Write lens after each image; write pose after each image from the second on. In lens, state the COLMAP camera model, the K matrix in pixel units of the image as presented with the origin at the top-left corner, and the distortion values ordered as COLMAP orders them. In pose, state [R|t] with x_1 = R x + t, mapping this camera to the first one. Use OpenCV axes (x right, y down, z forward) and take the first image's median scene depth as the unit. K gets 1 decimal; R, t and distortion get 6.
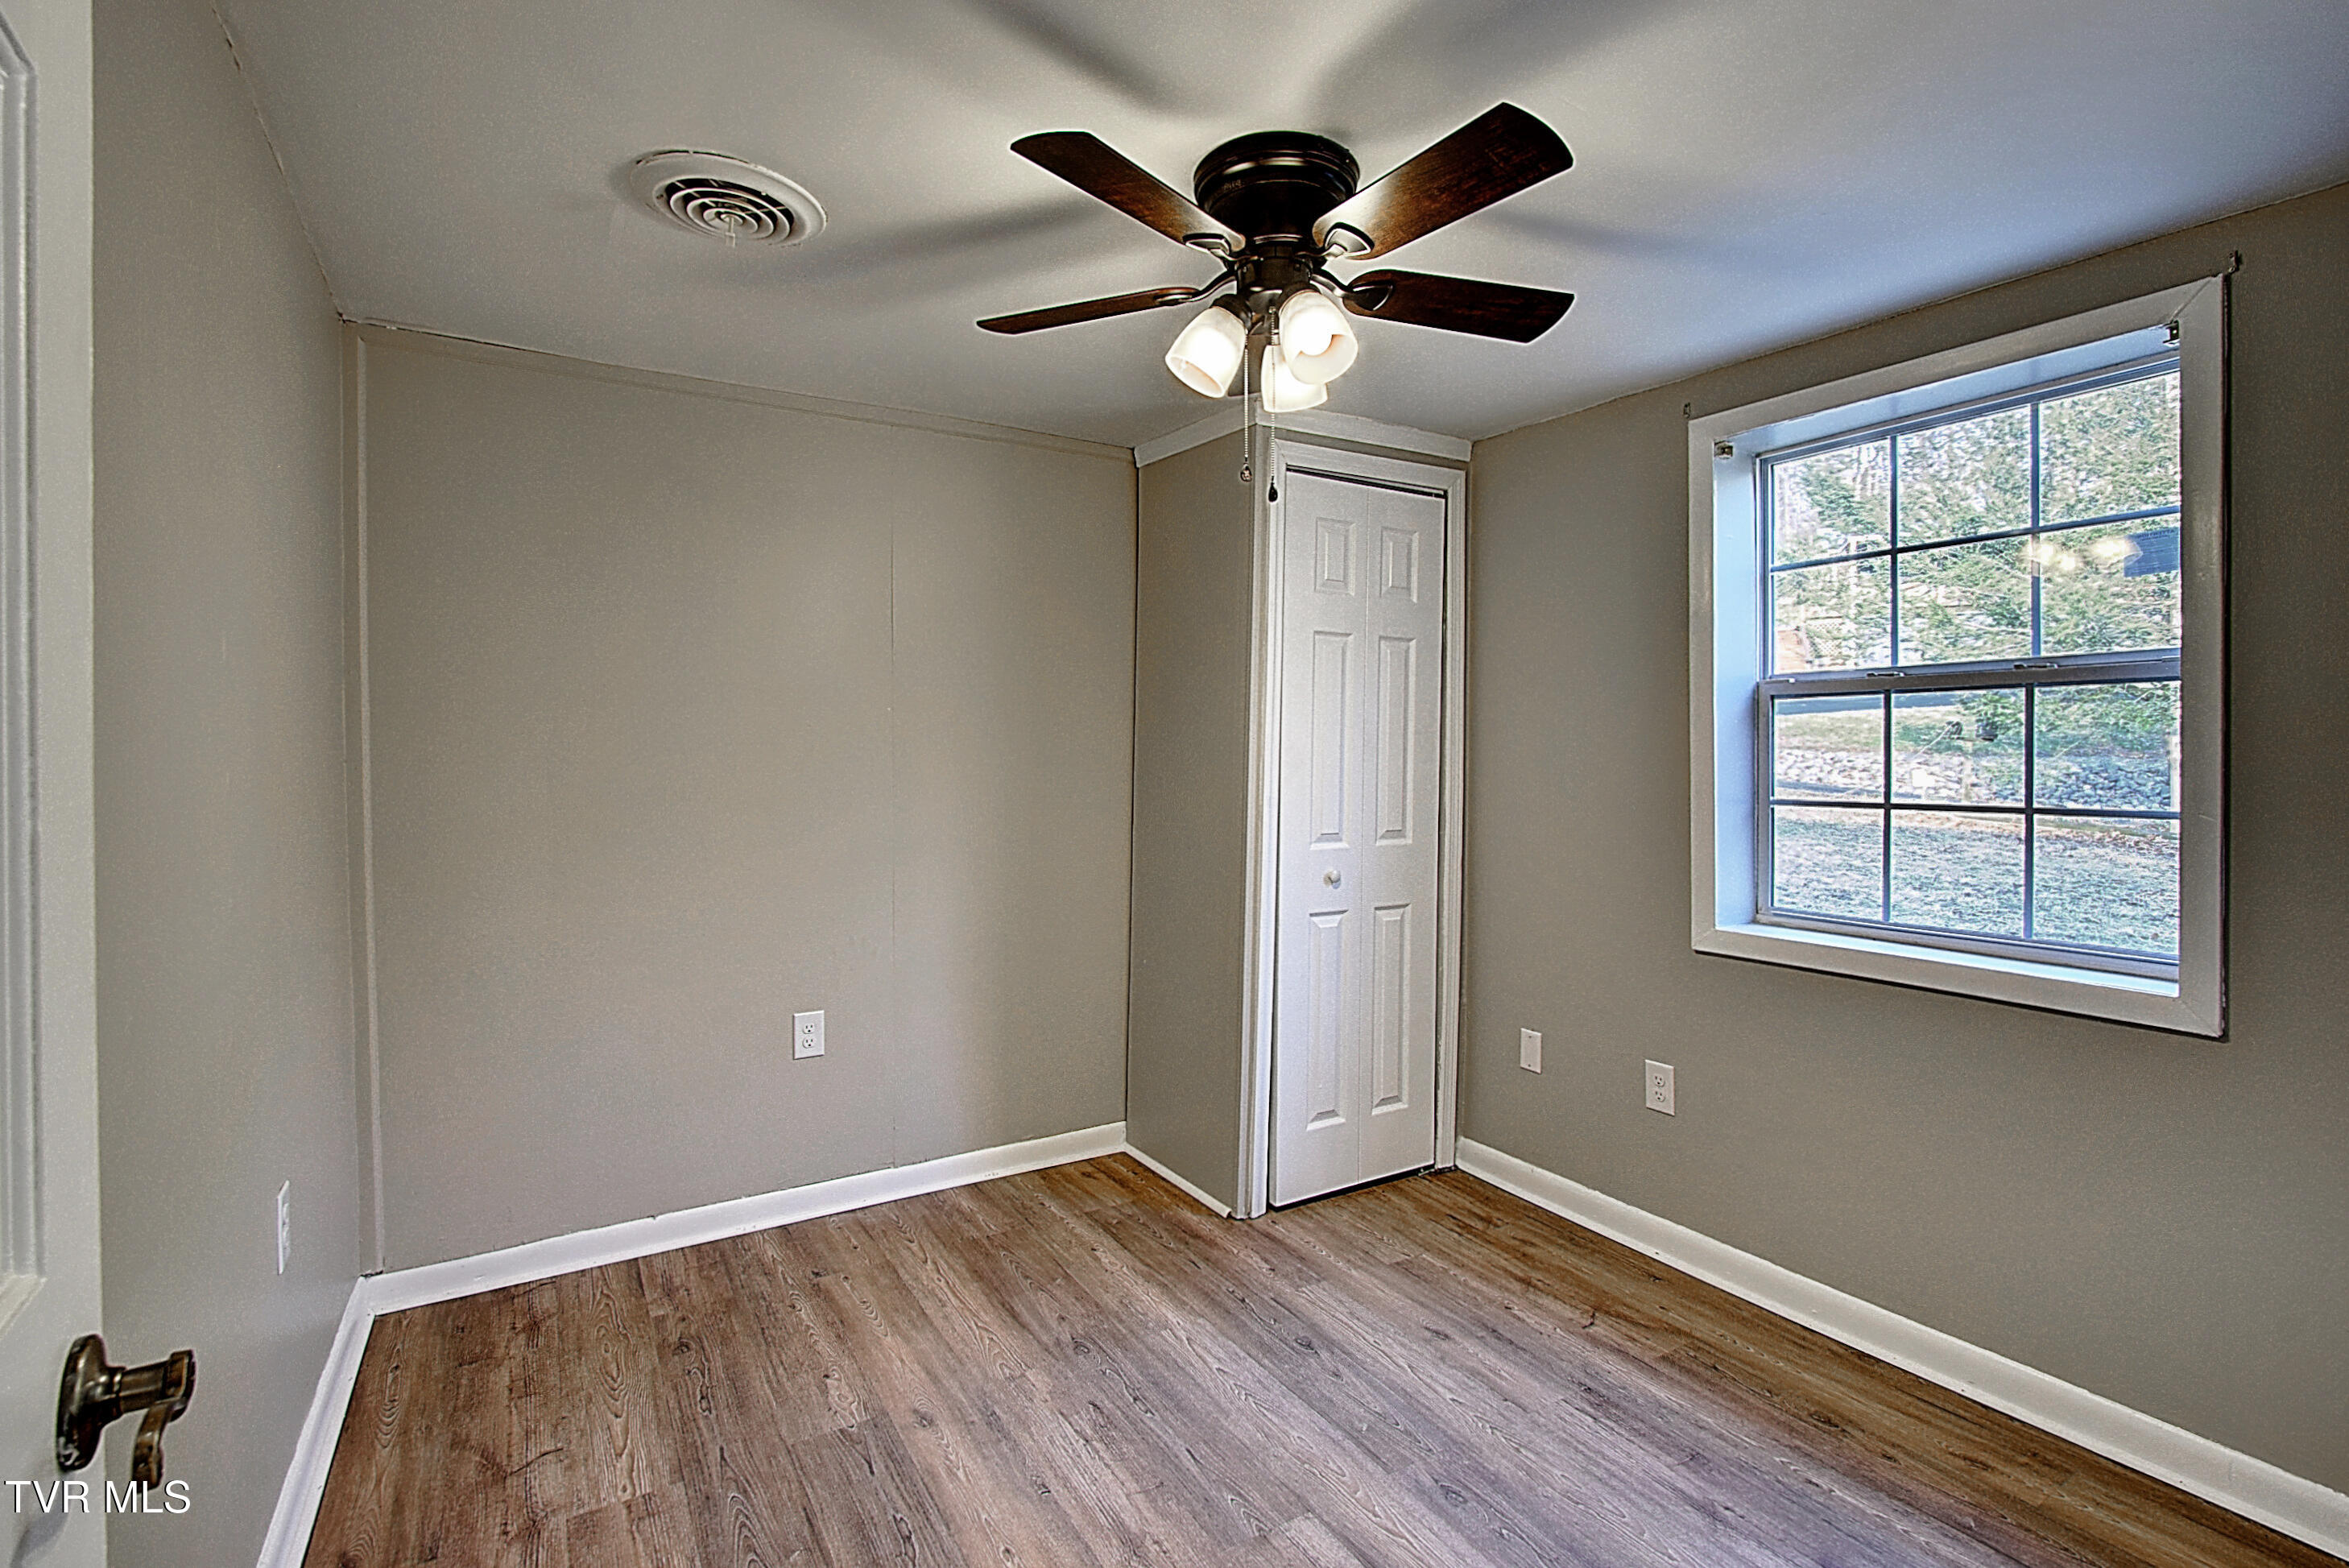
lens RADIAL K [[1055.3, 0, 1160.6], [0, 1055.3, 769.5], [0, 0, 1]] dist [0.005086, -0.005126]
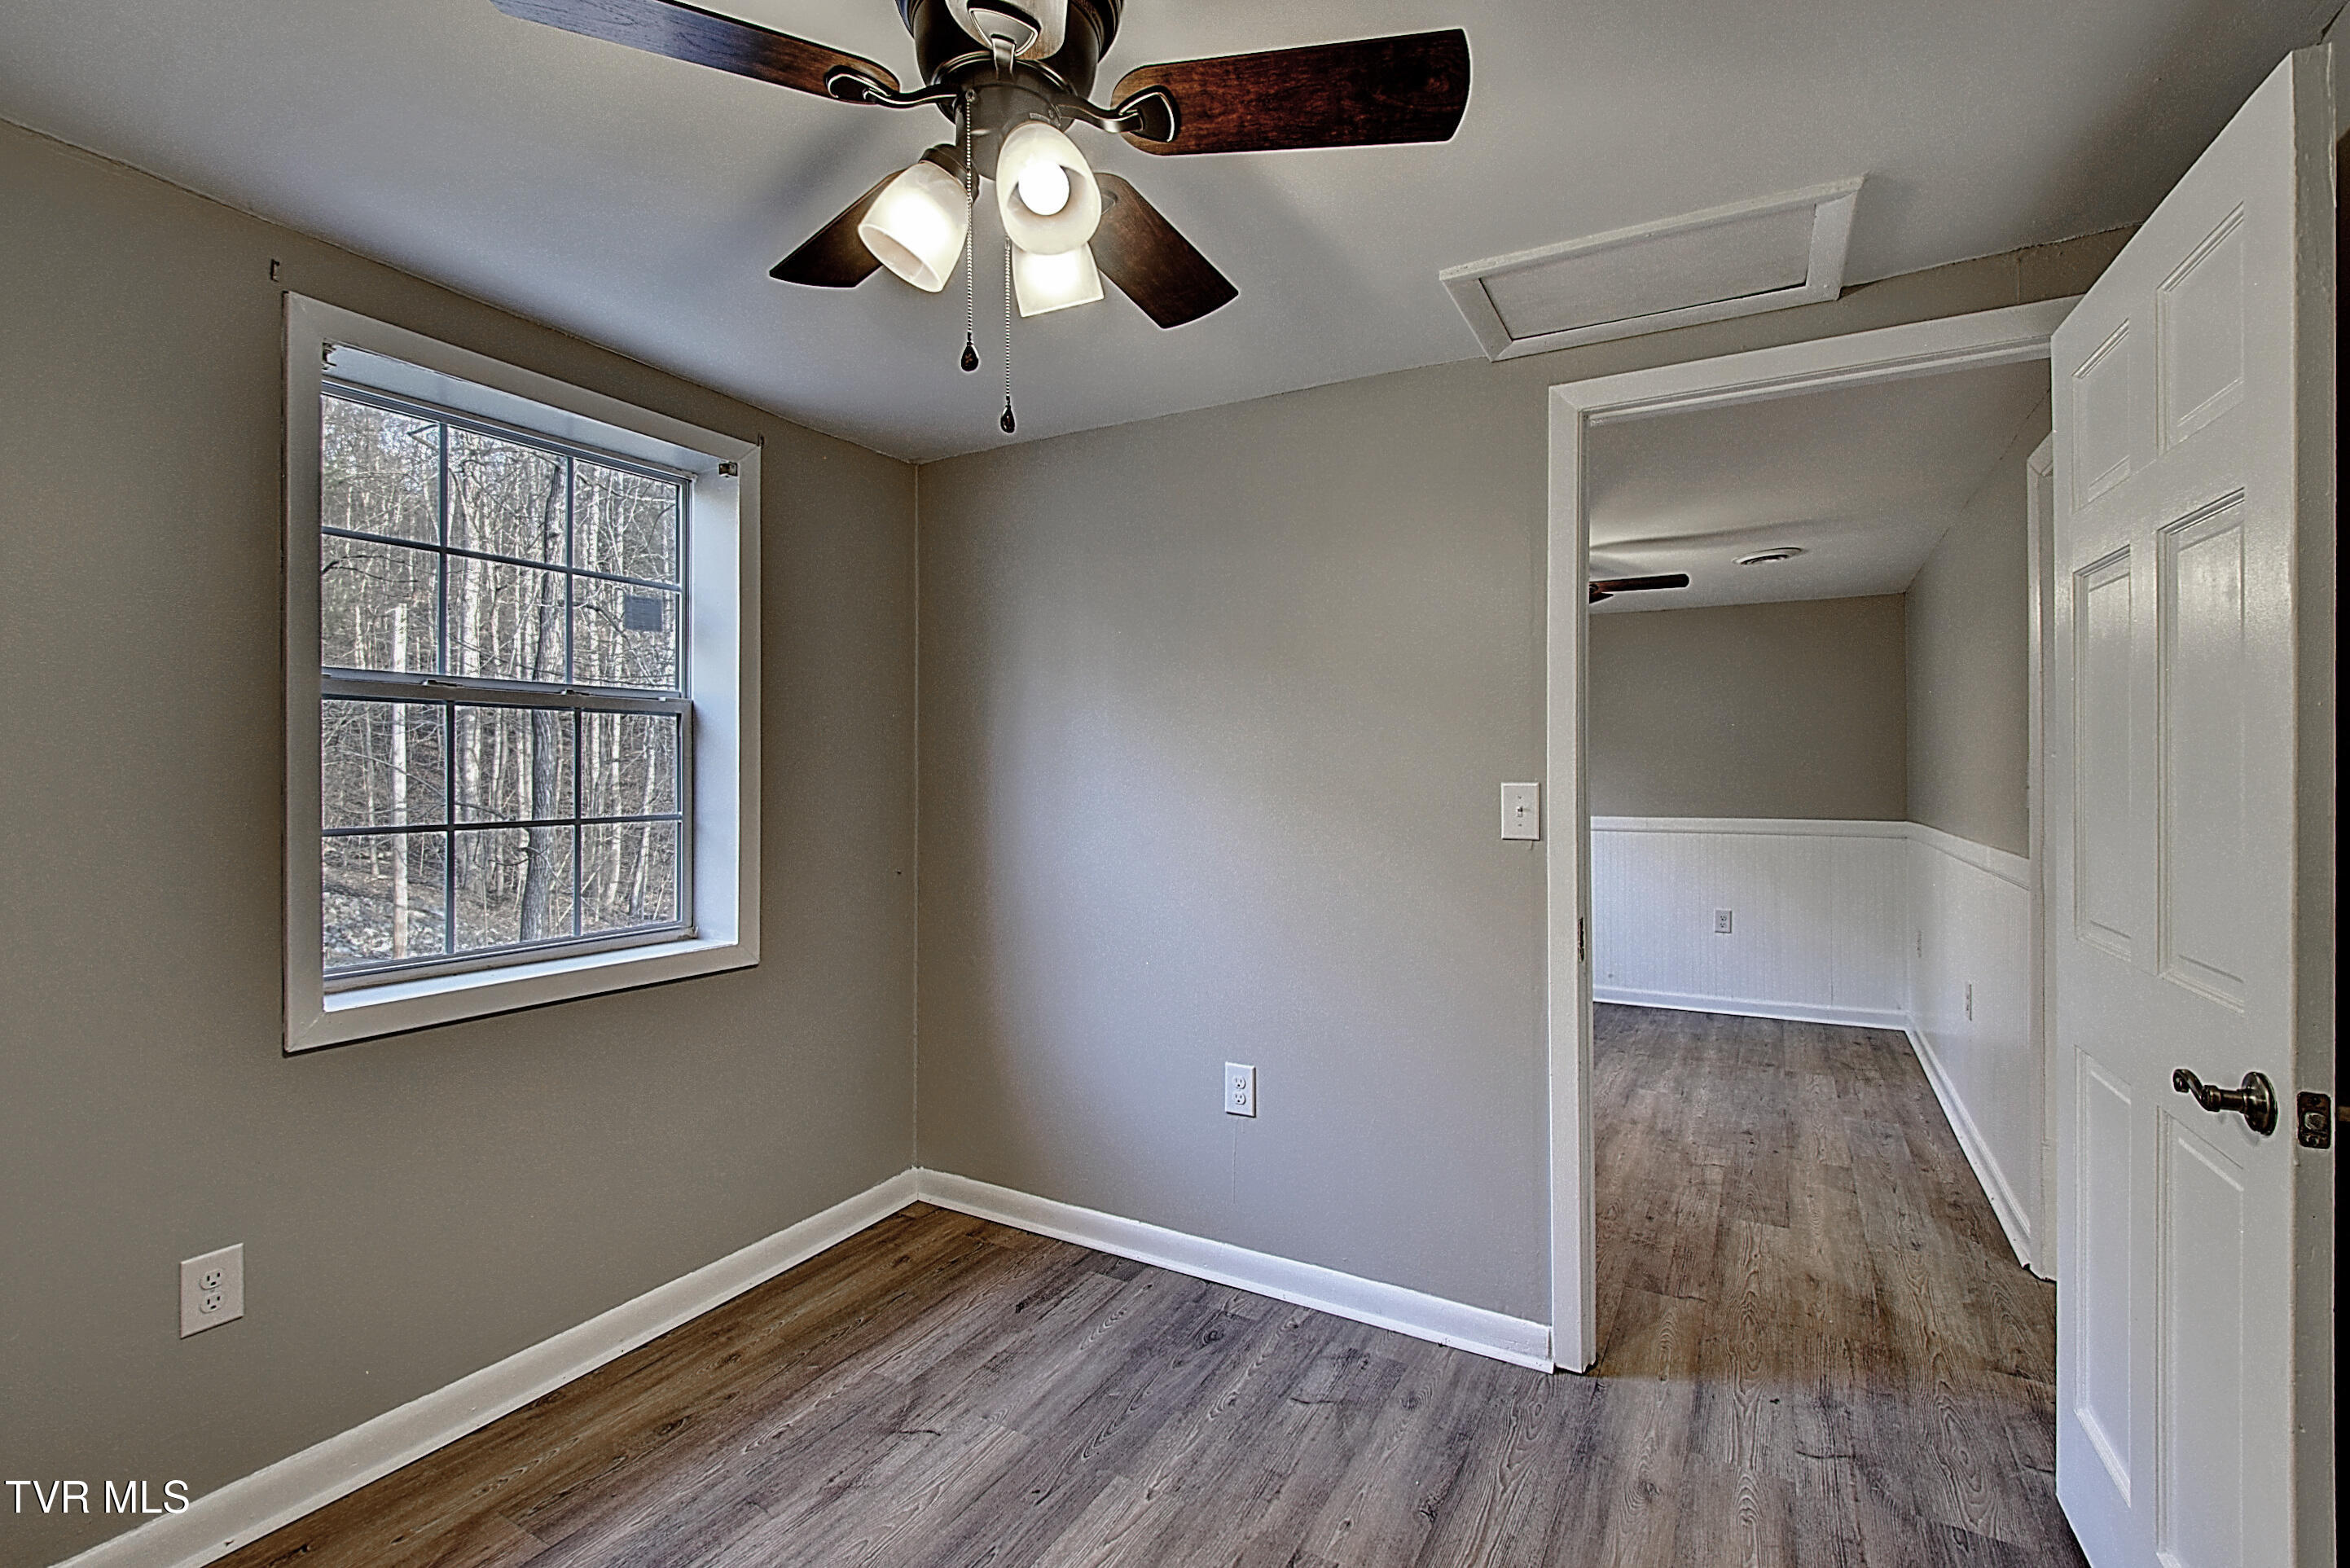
lens RADIAL K [[1055.7, 0, 1161.6], [0, 1055.7, 779.1], [0, 0, 1]] dist [0.005086, -0.005126]
pose [[-0.487891, -0.001554, 0.872903, -0.465972], [0.010897, 0.999910, 0.007871, -0.008417], [-0.872837, 0.013352, -0.487830, 1.028525]]
